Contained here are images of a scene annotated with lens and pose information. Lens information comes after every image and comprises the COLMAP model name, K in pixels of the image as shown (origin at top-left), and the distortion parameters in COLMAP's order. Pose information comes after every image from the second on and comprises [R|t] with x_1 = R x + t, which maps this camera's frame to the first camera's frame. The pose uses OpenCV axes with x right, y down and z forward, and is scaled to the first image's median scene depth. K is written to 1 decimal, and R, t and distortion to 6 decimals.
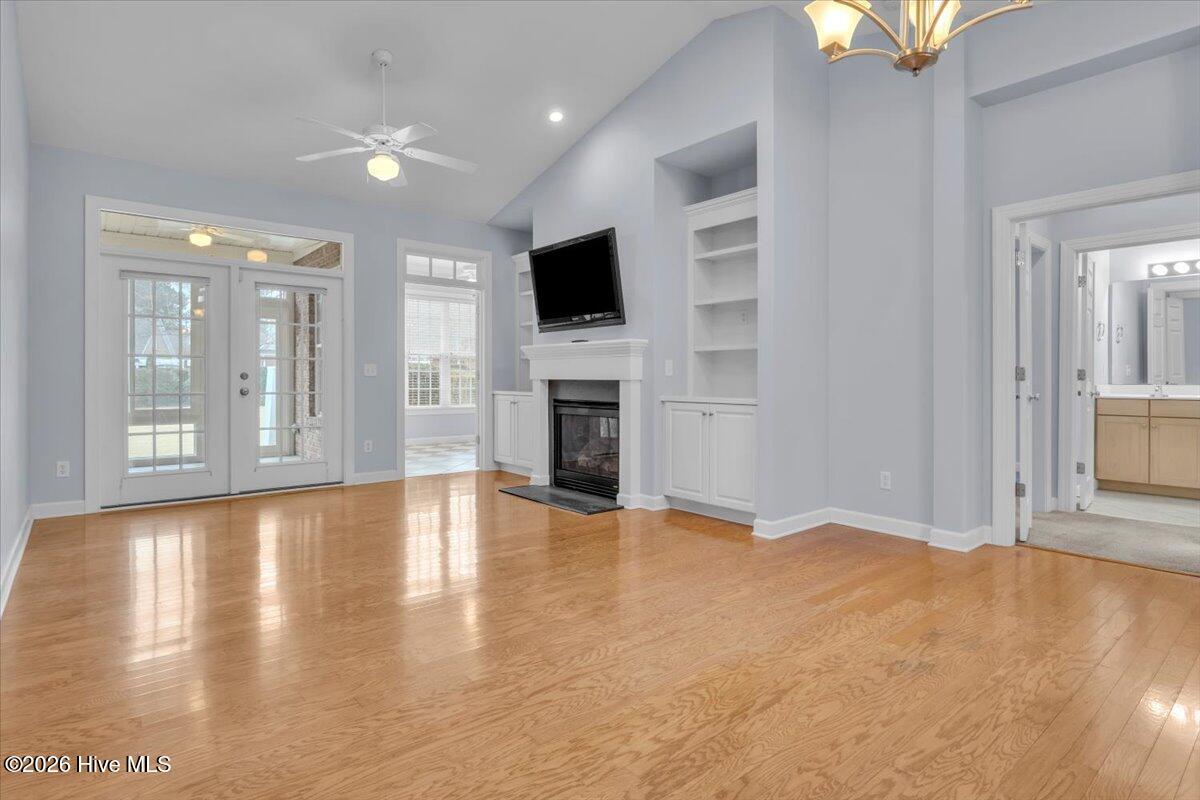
lens RADIAL K [[601.8, 0, 601.6], [0, 601.8, 393.6], [0, 0, 1]] dist [-0.001537, -0.002448]
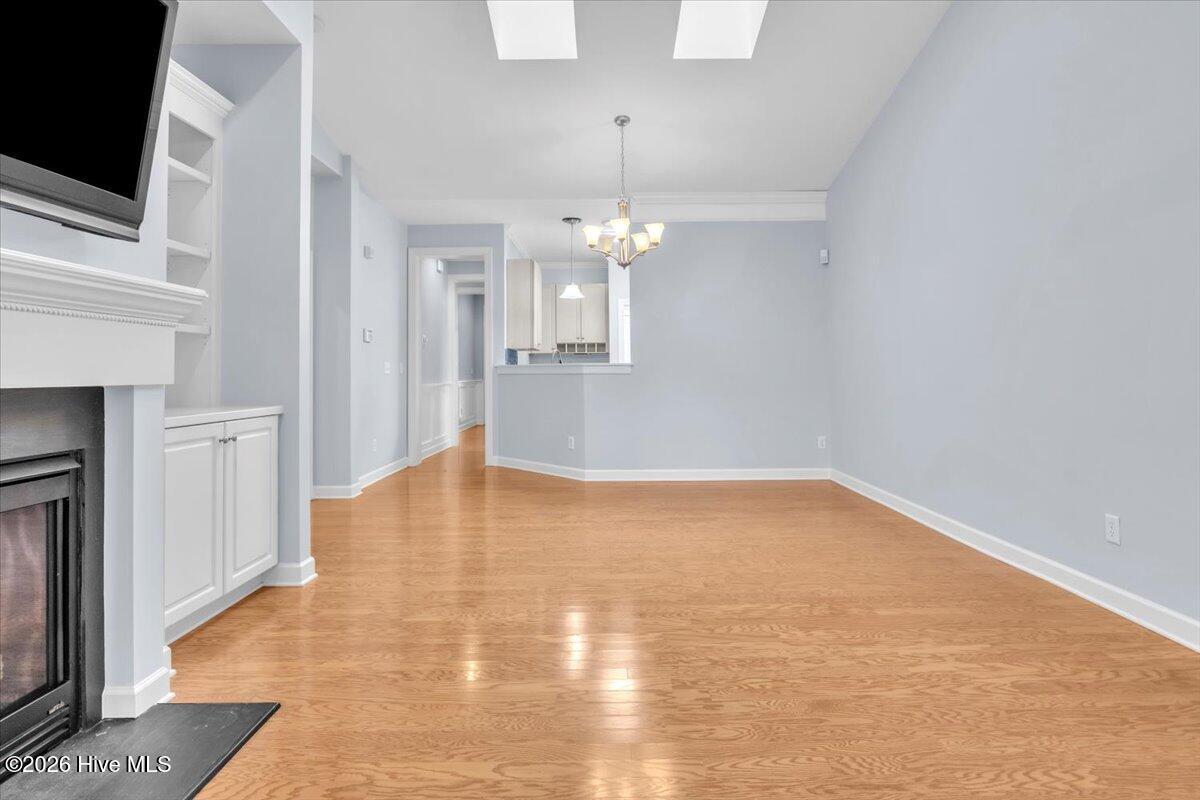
lens RADIAL K [[628.6, 0, 596.9], [0, 628.6, 364.6], [0, 0, 1]] dist [-0.005719, -0.001345]
pose [[-0.752663, 0.014923, 0.658237, -0.732371], [0.024767, 0.999677, 0.005656, -0.049764], [-0.657940, 0.020559, -0.752789, 1.796815]]
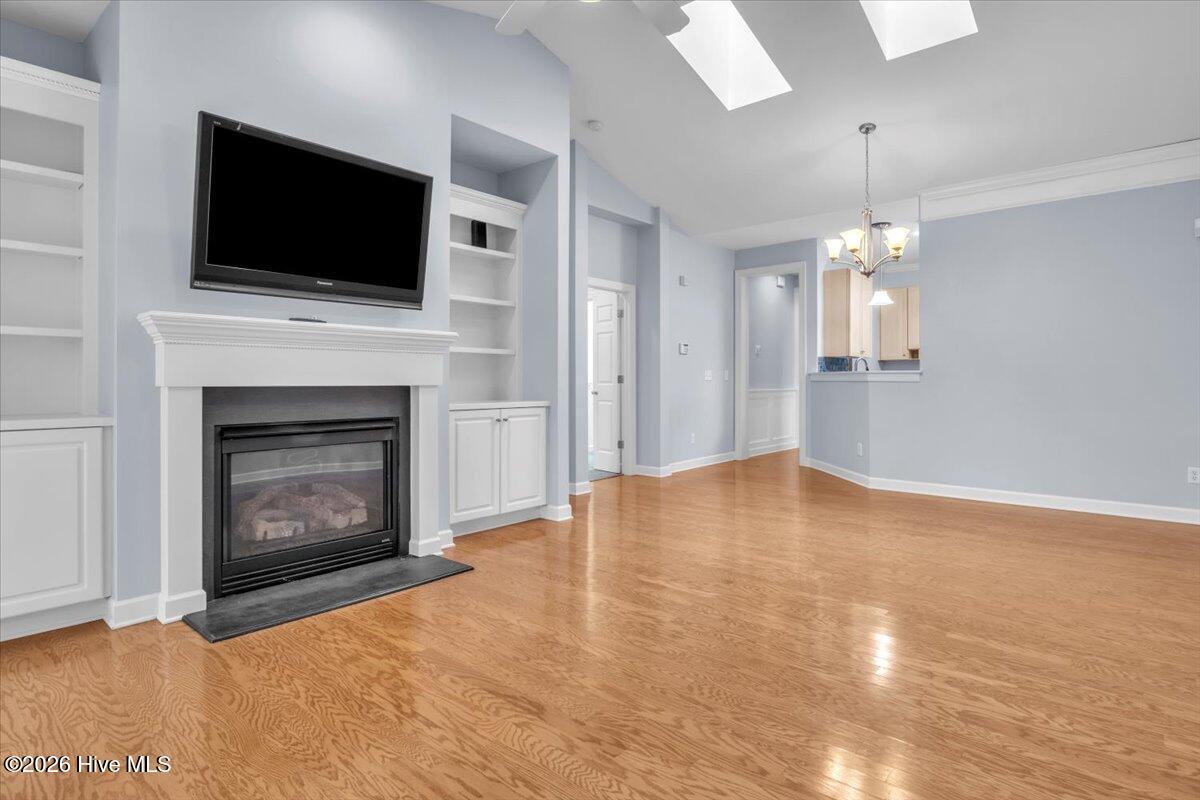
lens RADIAL K [[612.5, 0, 599.7], [0, 612.5, 385.0], [0, 0, 1]] dist [-0.000104, 0.000515]
pose [[-0.143898, -0.007950, 0.989561, -1.195798], [0.024831, 0.999624, 0.011641, -0.042970], [-0.989281, 0.026247, -0.143647, 1.448467]]
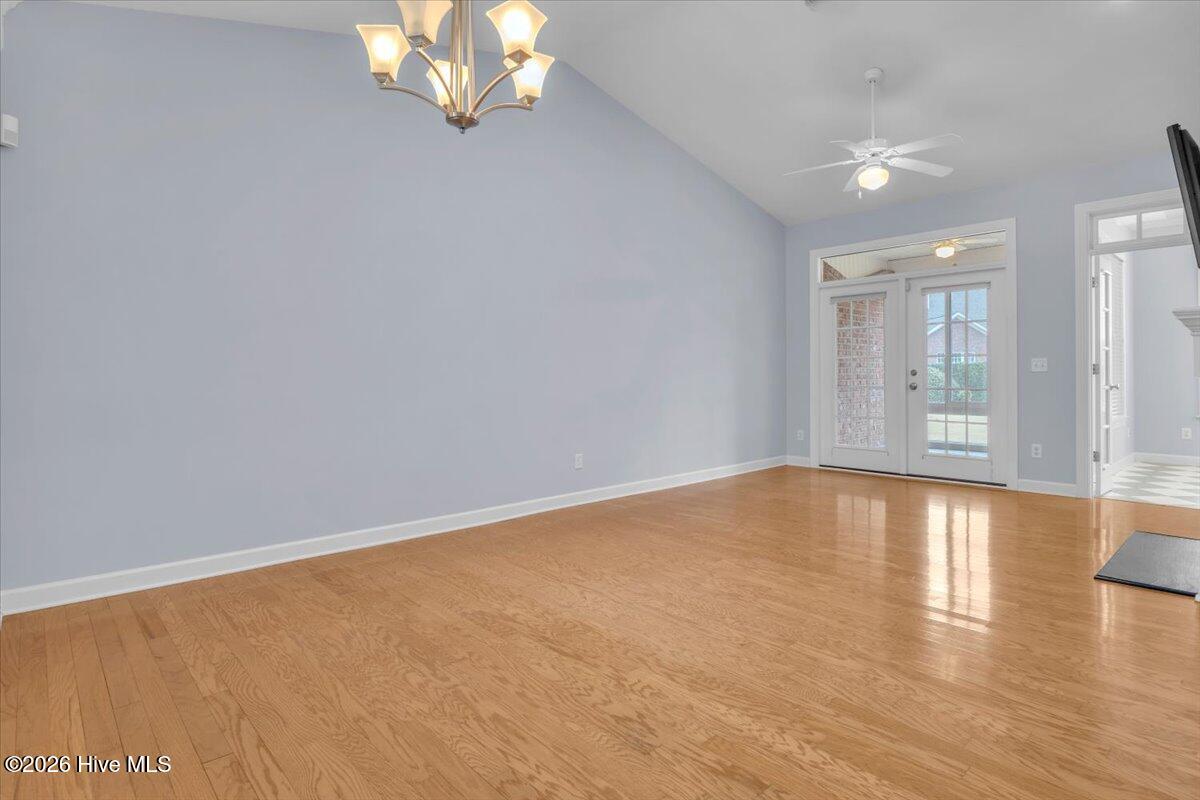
lens RADIAL K [[630.5, 0, 626.6], [0, 630.5, 380.4], [0, 0, 1]] dist [-0.006509, -0.001113]
pose [[0.074315, 0.006198, -0.997216, 0.964697], [-0.020055, 0.999788, 0.004720, -0.016343], [0.997033, 0.019648, 0.074424, 0.652674]]
